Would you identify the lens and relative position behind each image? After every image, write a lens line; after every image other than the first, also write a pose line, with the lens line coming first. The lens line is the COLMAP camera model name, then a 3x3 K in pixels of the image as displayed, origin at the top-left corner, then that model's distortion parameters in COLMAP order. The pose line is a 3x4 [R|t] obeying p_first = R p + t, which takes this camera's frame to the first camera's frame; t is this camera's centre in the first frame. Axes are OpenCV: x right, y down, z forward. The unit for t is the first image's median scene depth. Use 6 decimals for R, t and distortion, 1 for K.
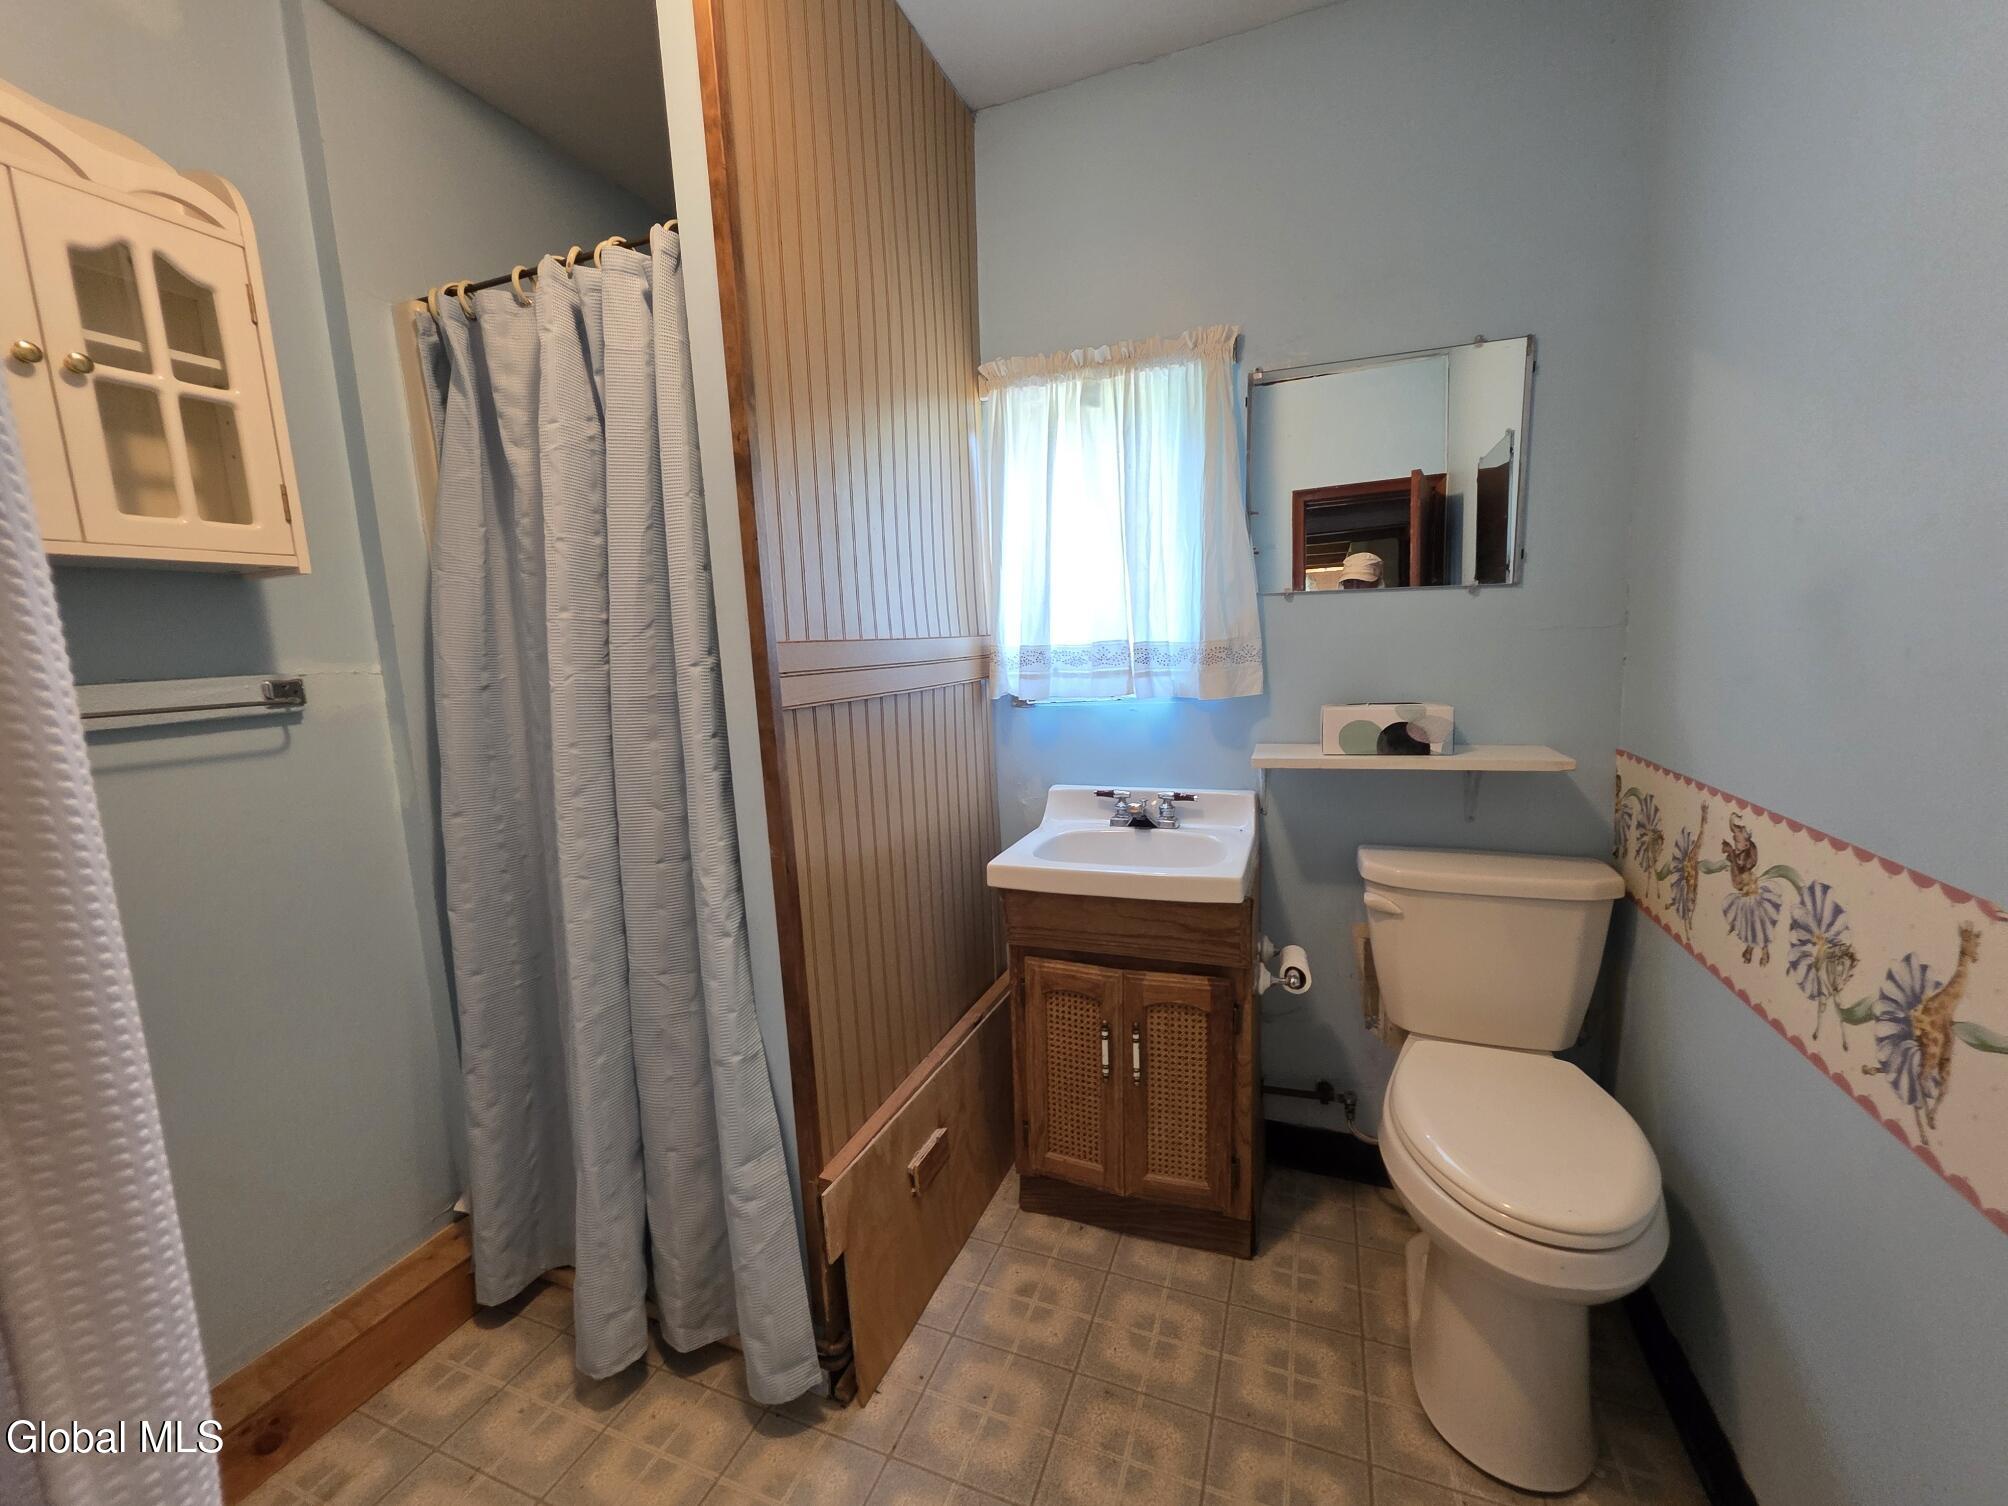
lens RADIAL K [[797.3, 0, 1004.0], [0, 797.3, 753.0], [0, 0, 1]] dist [0.002043, 0.000249]
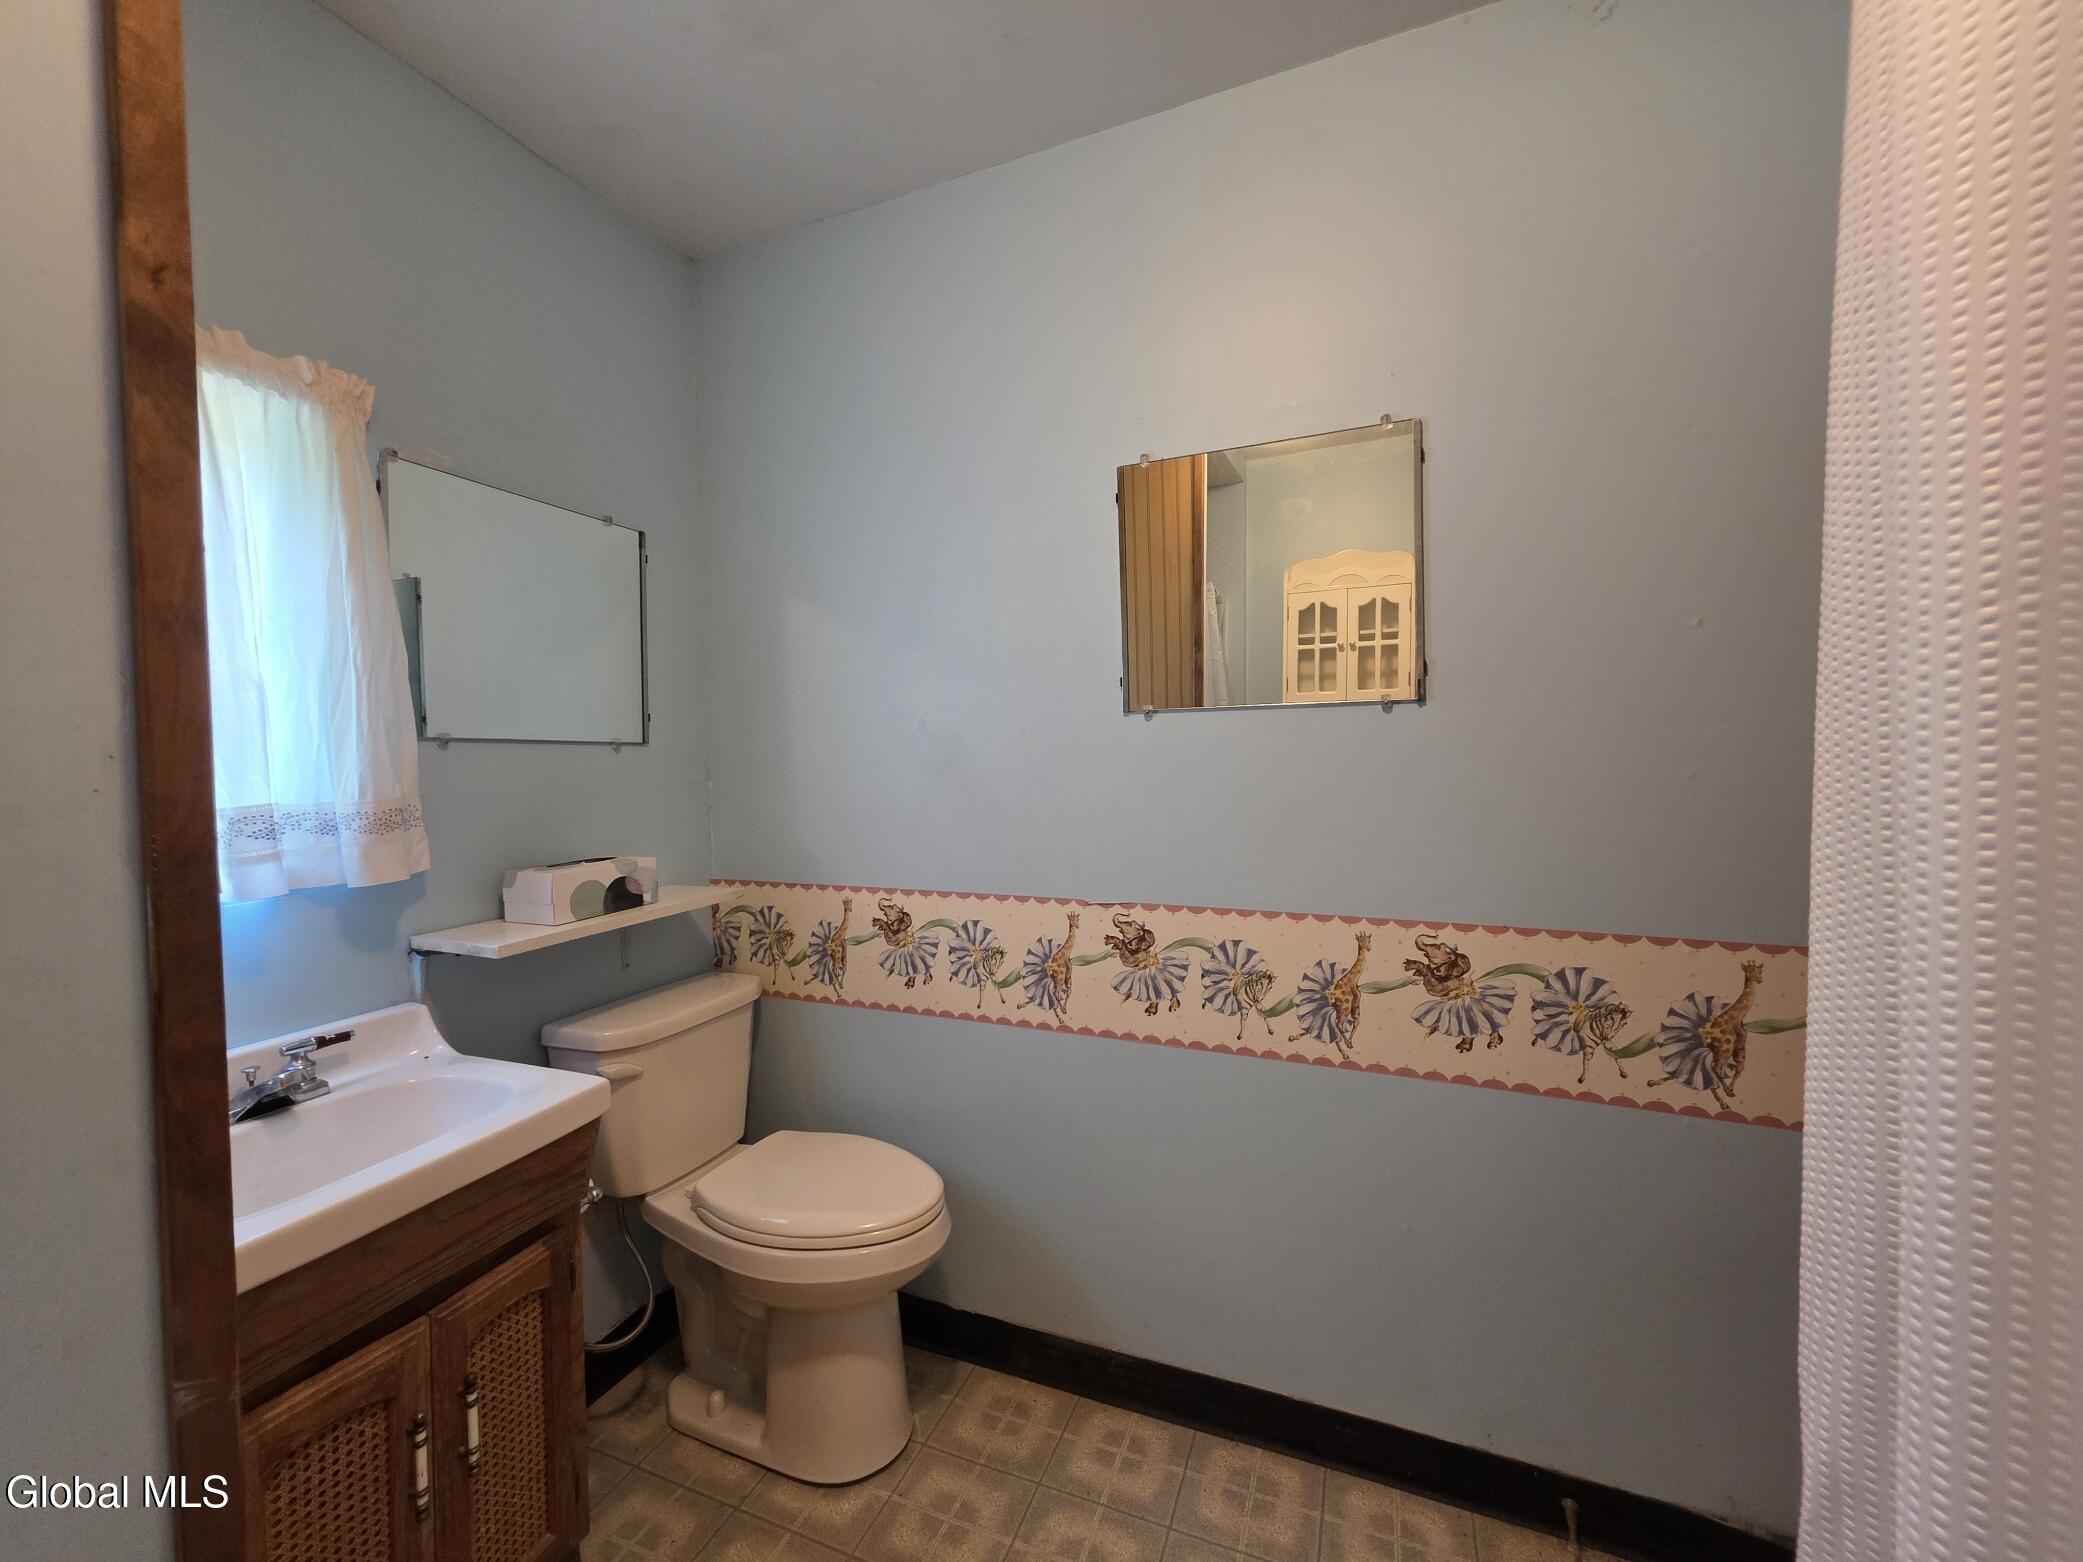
lens RADIAL K [[823.5, 0, 1041.5], [0, 823.5, 781.0], [0, 0, 1]] dist [-0.001156, -0.000123]
pose [[0.023704, 0.003181, 0.999714, -0.506808], [0.156306, 0.987685, -0.006849, -0.067689], [-0.987424, 0.156424, 0.022915, 0.446784]]
